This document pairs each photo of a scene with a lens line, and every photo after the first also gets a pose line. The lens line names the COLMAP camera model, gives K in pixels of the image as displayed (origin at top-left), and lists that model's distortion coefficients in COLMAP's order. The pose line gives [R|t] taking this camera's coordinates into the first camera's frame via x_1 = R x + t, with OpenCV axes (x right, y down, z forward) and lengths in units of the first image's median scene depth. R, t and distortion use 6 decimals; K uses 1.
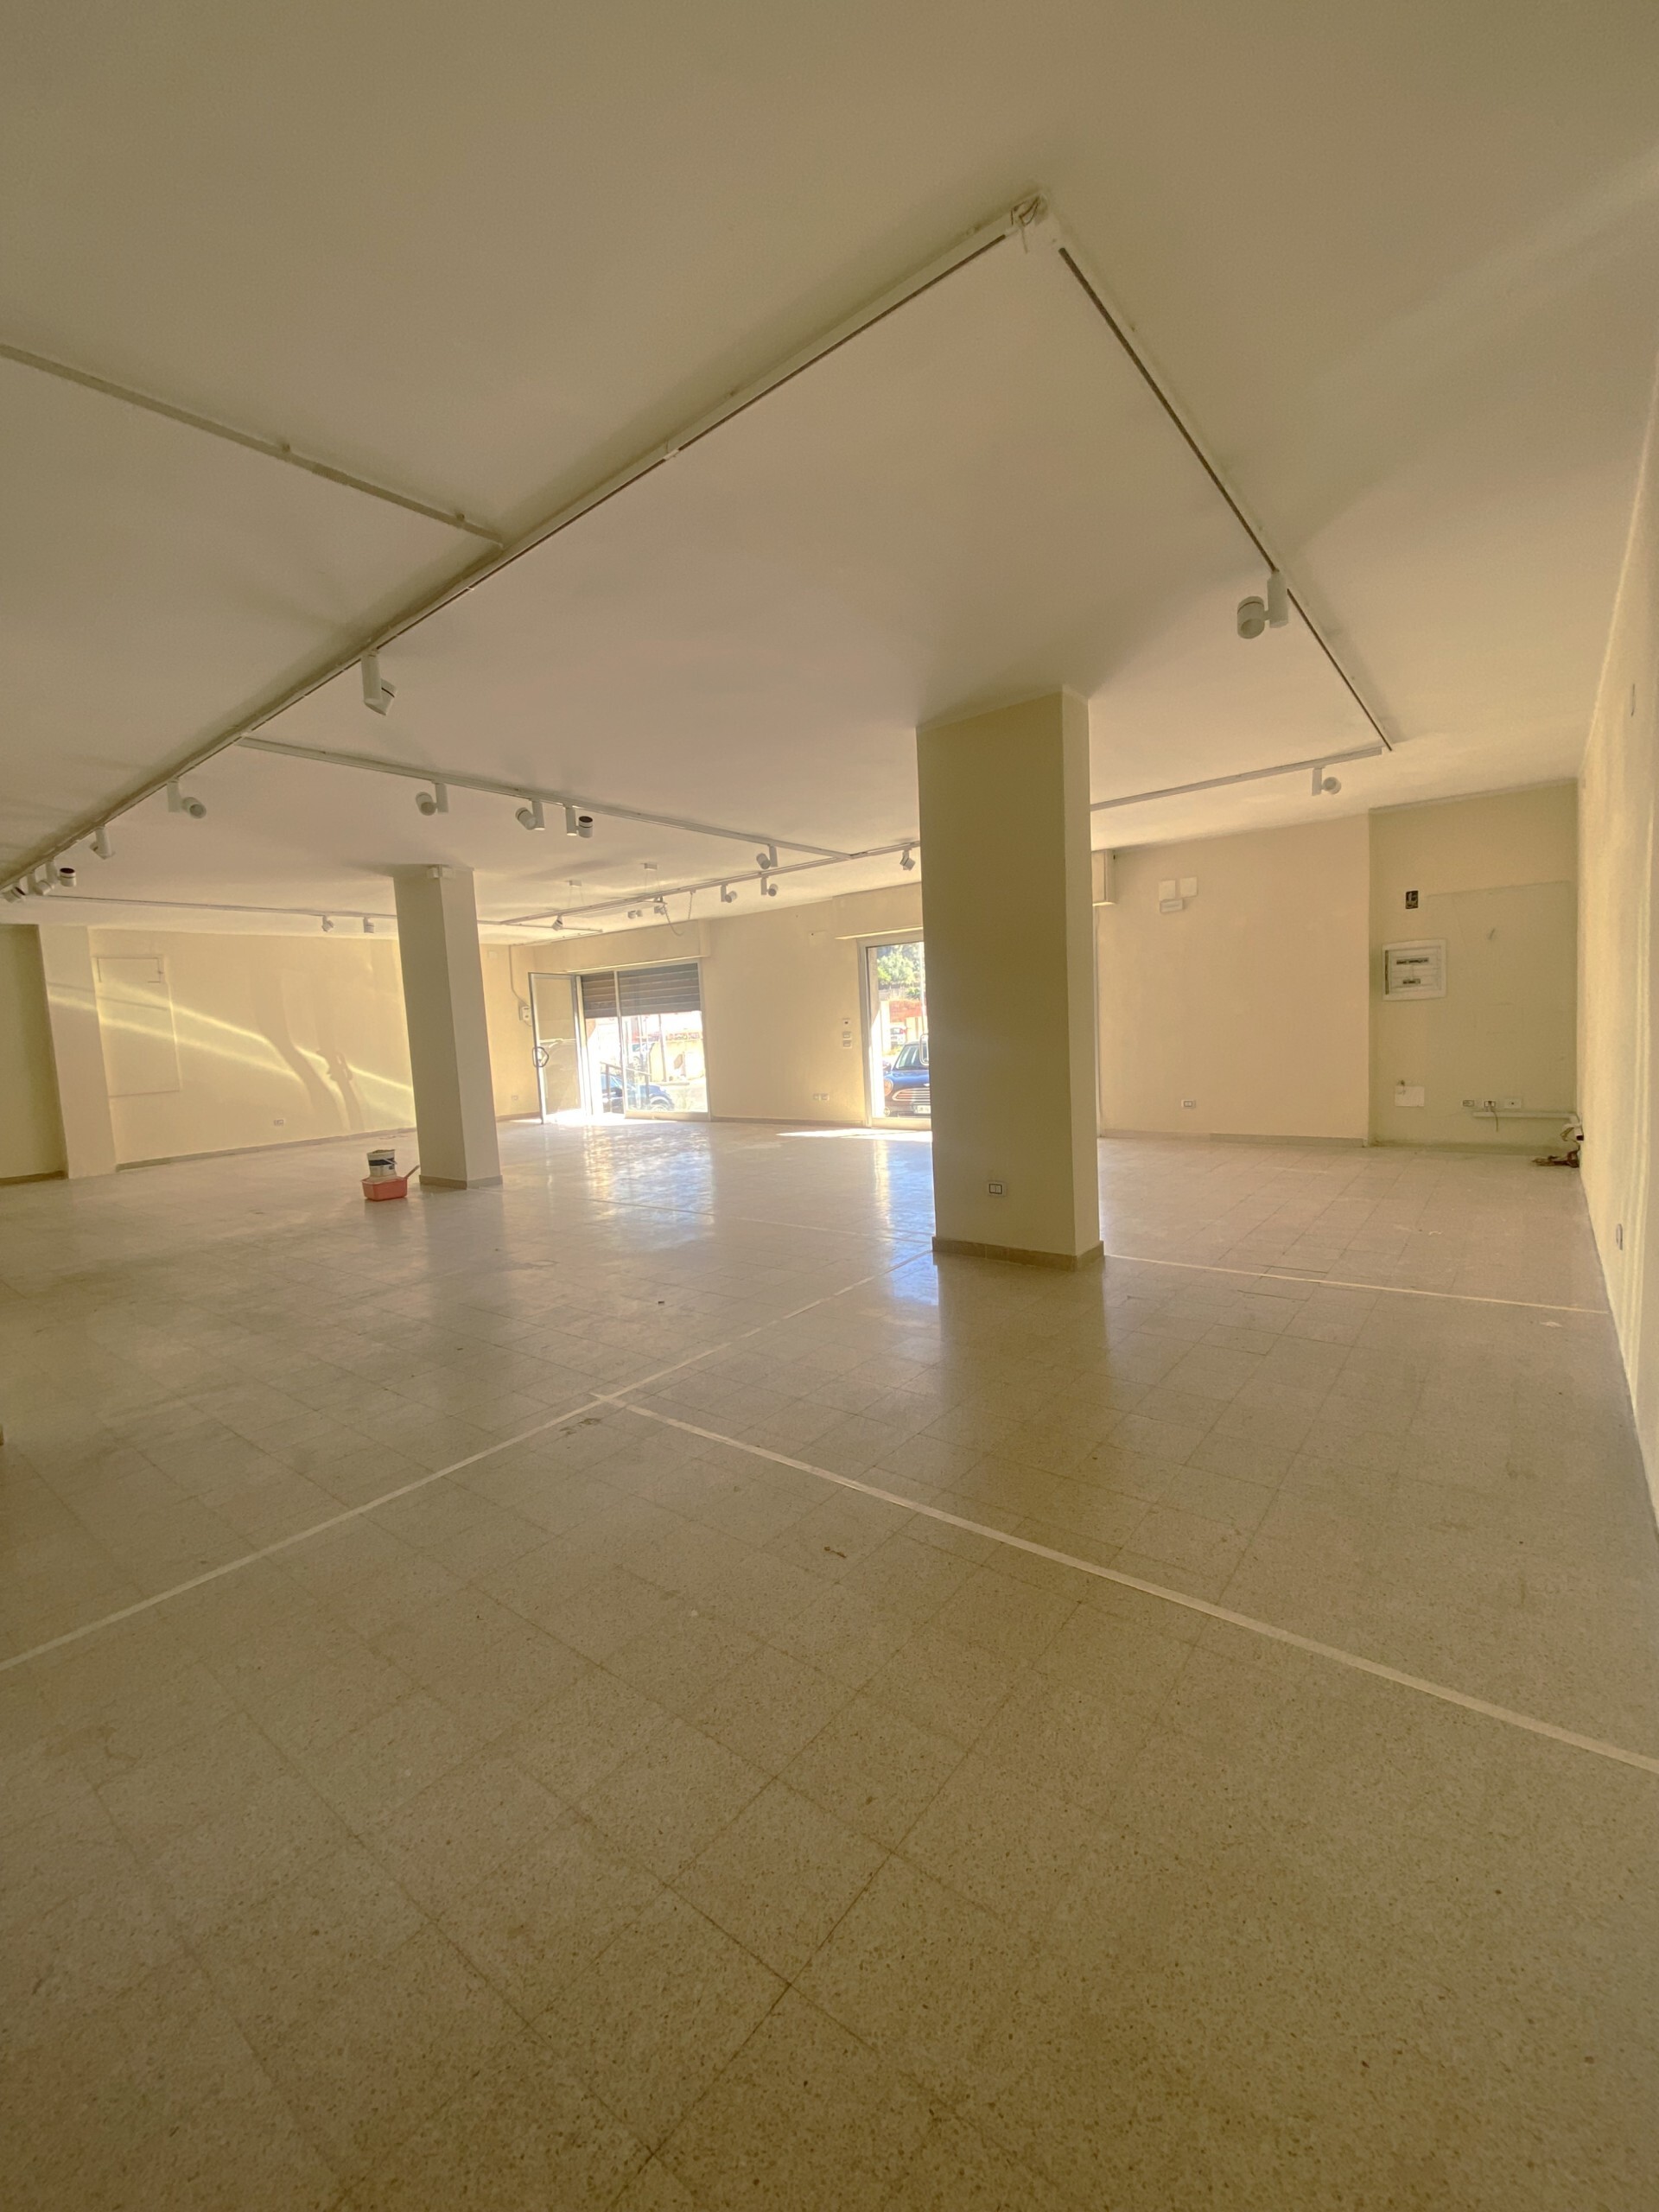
lens RADIAL K [[883.5, 0, 841.4], [0, 883.5, 1100.9], [0, 0, 1]] dist [0.003437, -0.009082]
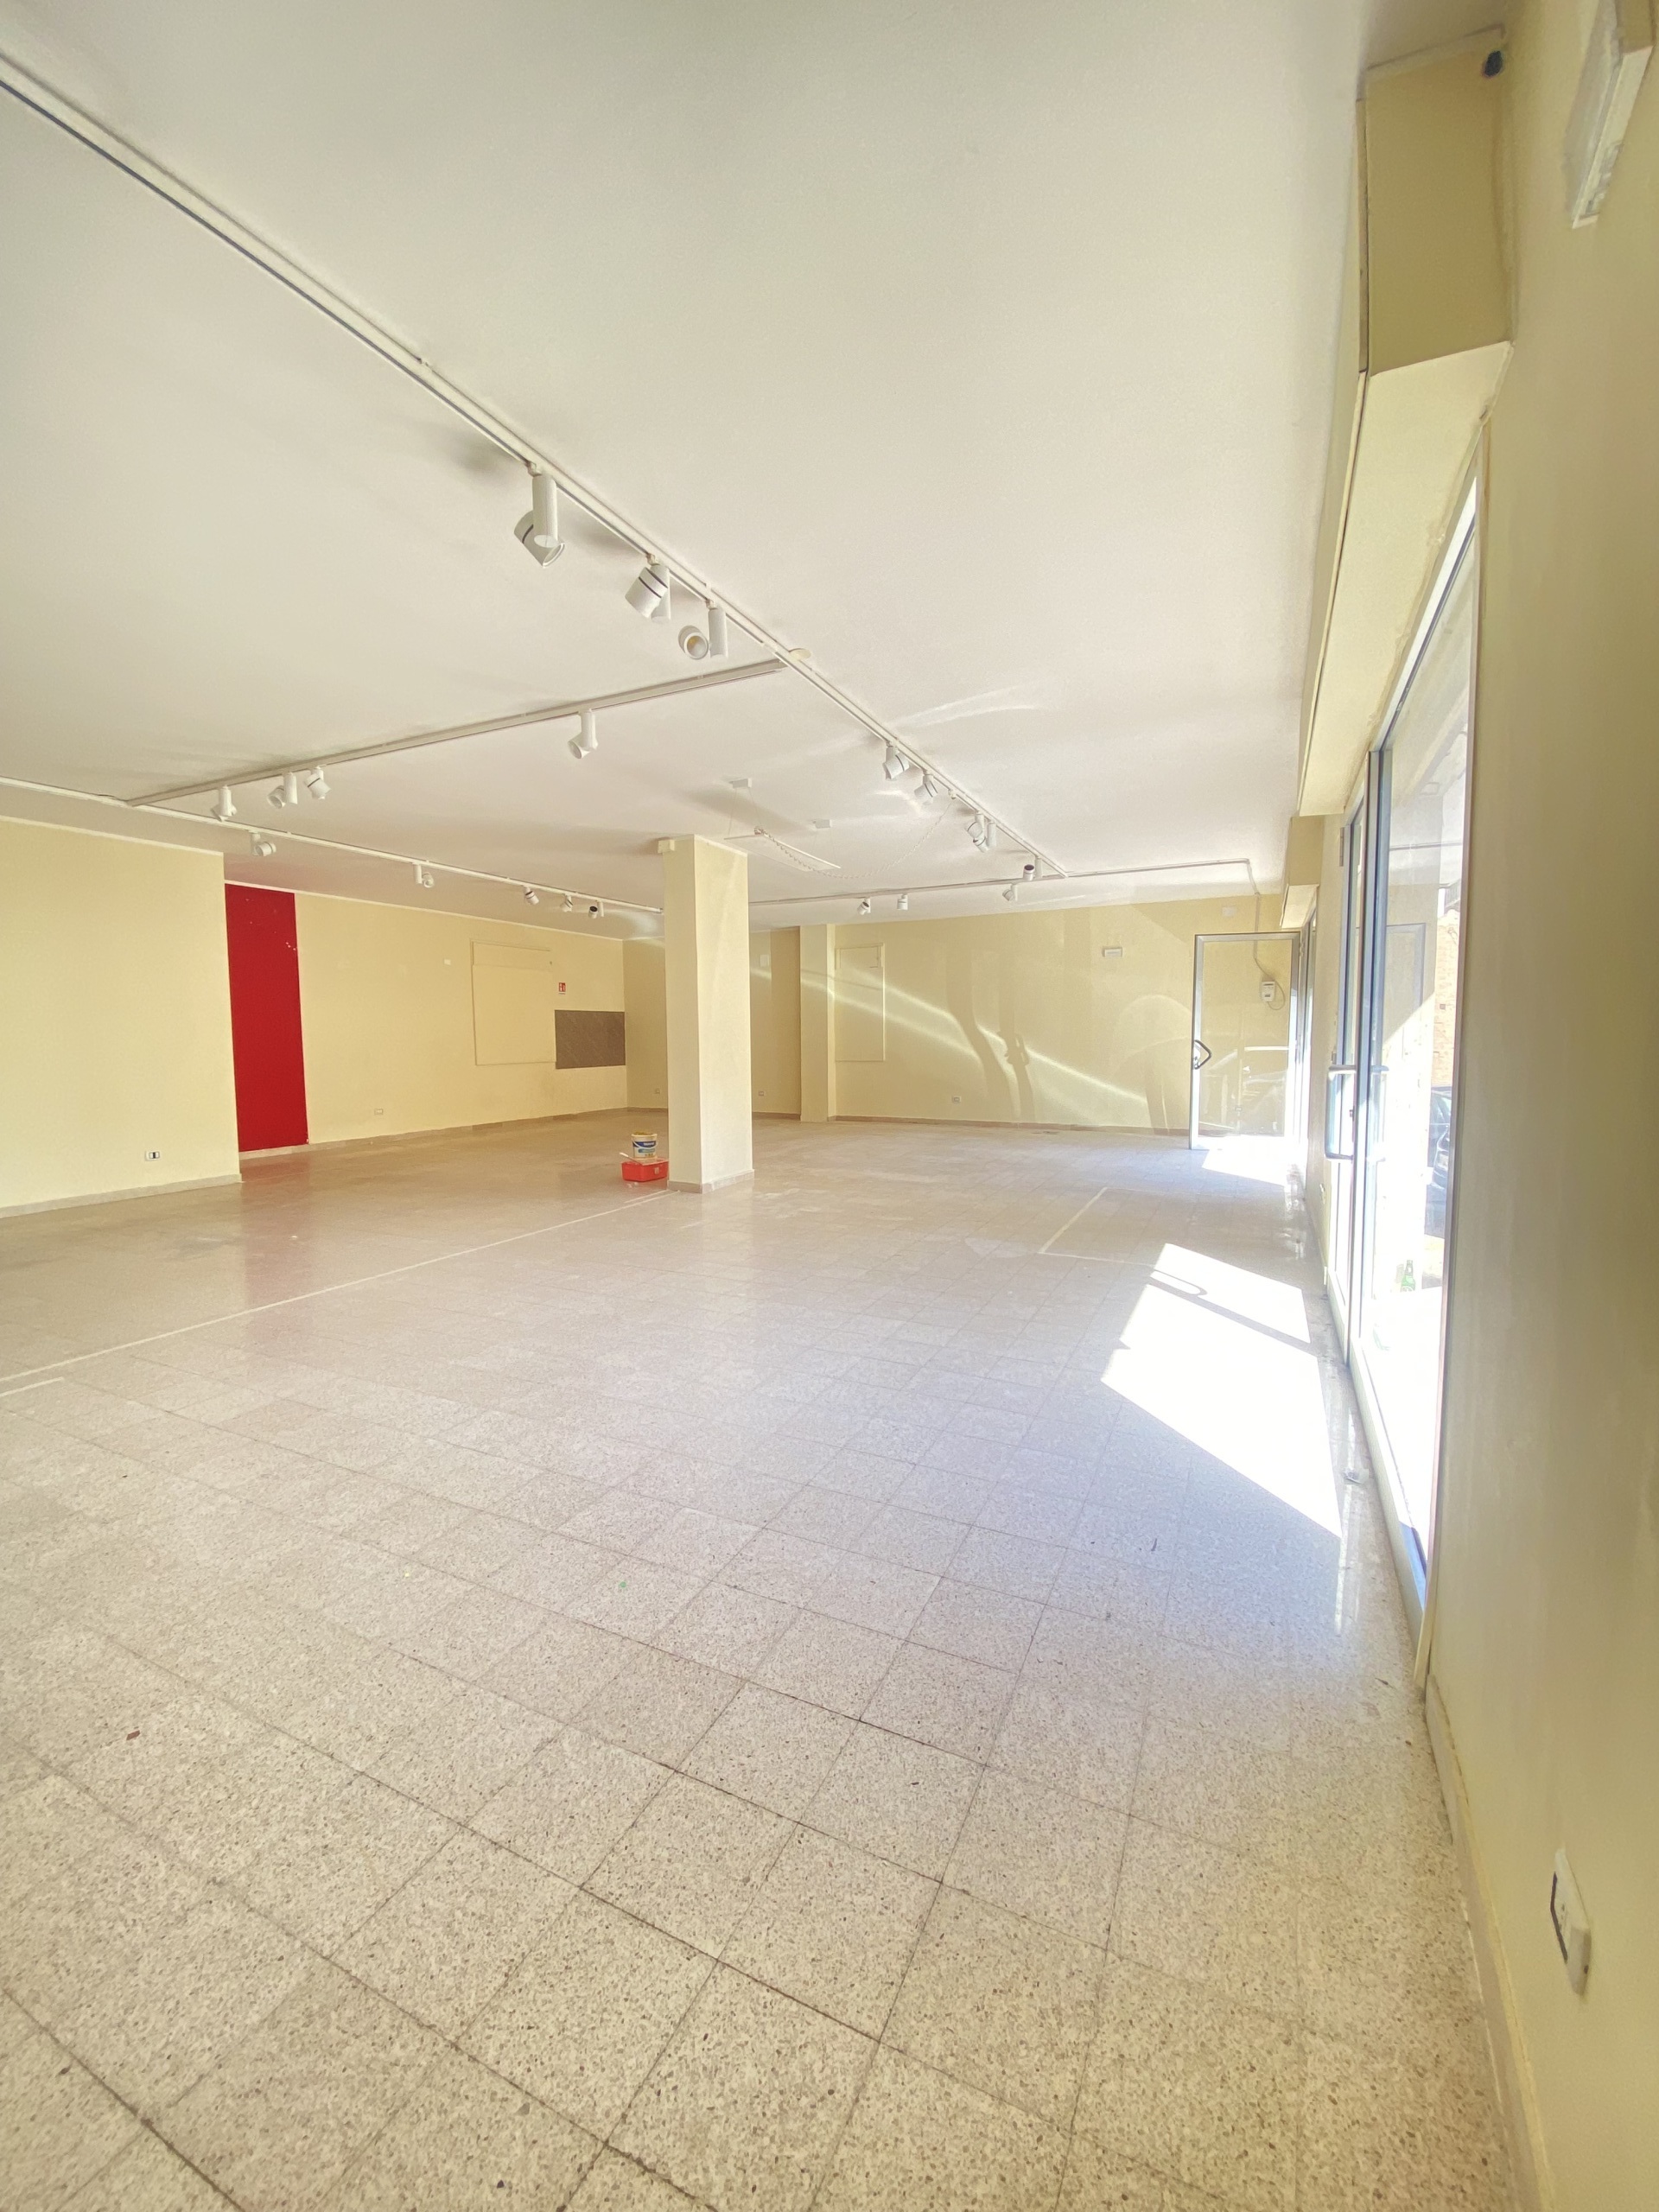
lens RADIAL K [[883.5, 0, 839.7], [0, 883.5, 1118.5], [0, 0, 1]] dist [0.003437, -0.009082]
pose [[0.202518, 0.142356, -0.968876, 0.399873], [-0.089178, 0.987948, 0.126518, -0.085436], [0.975210, 0.060780, 0.212772, 0.780195]]
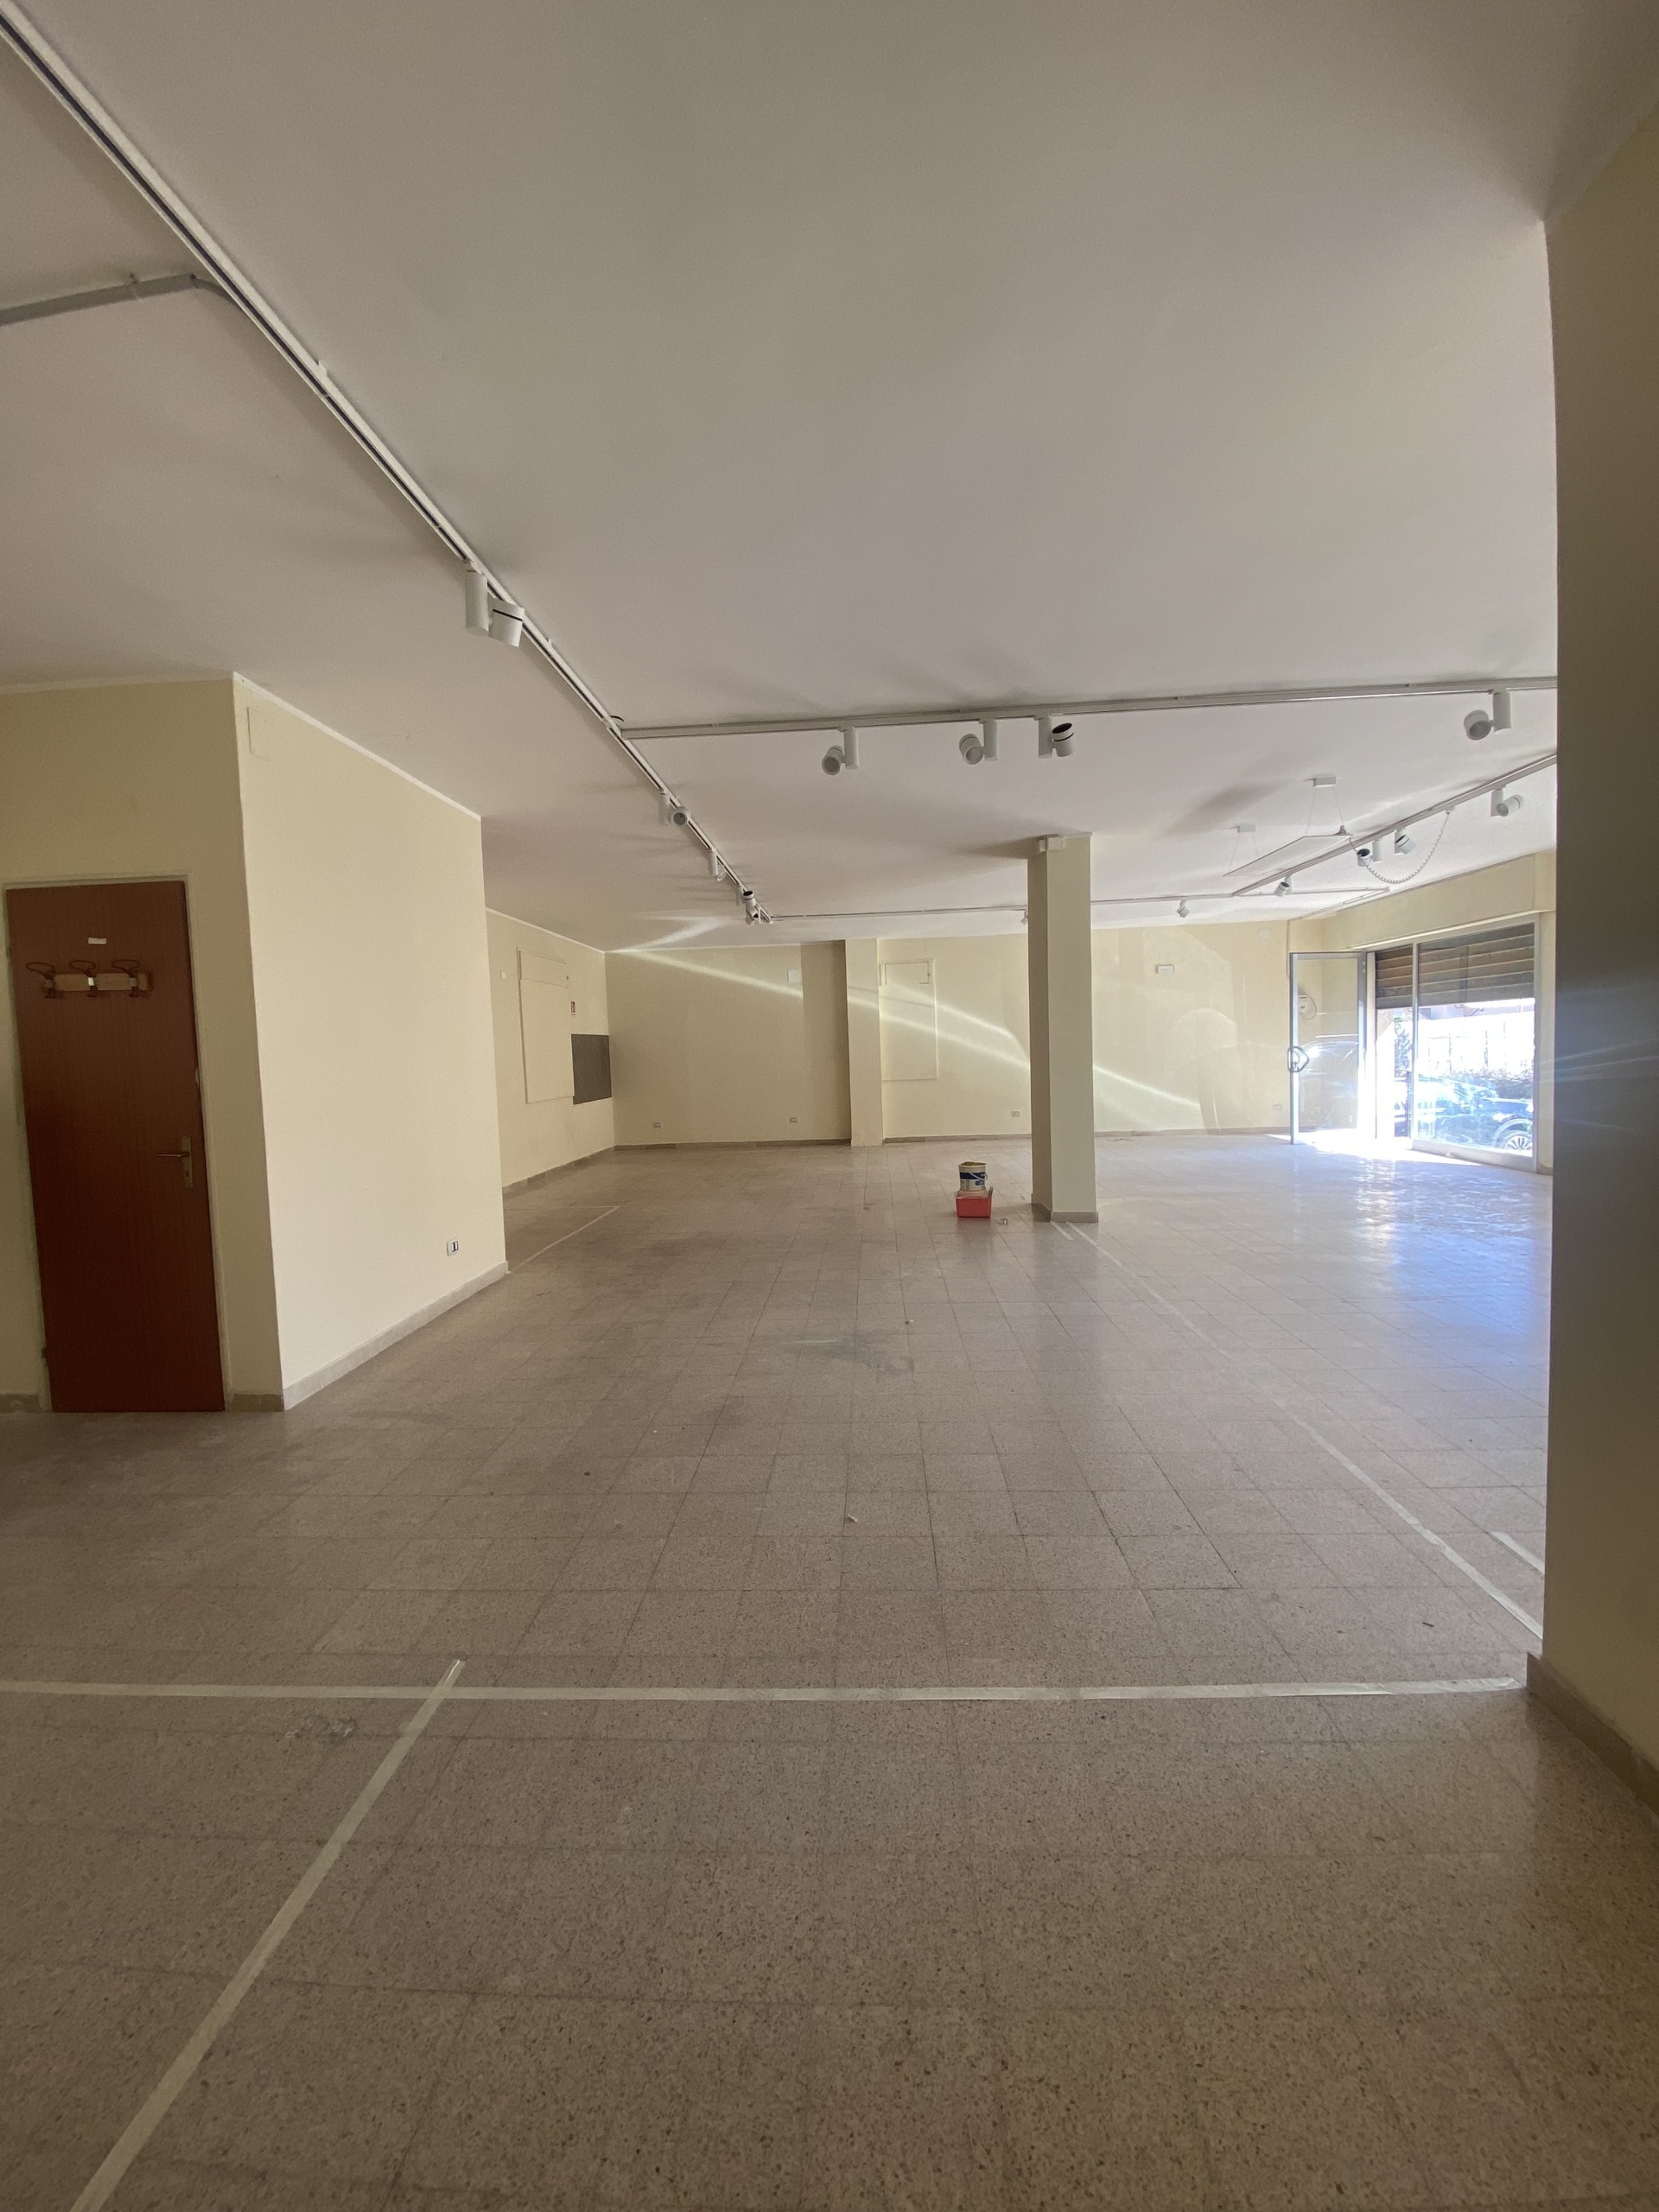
lens RADIAL K [[883.5, 0, 820.8], [0, 883.5, 1111.7], [0, 0, 1]] dist [0.003437, -0.009082]
pose [[0.561581, 0.087591, -0.822772, 0.104531], [-0.064013, 0.996000, 0.062341, -0.033805], [0.824942, 0.017658, 0.564942, 0.271090]]
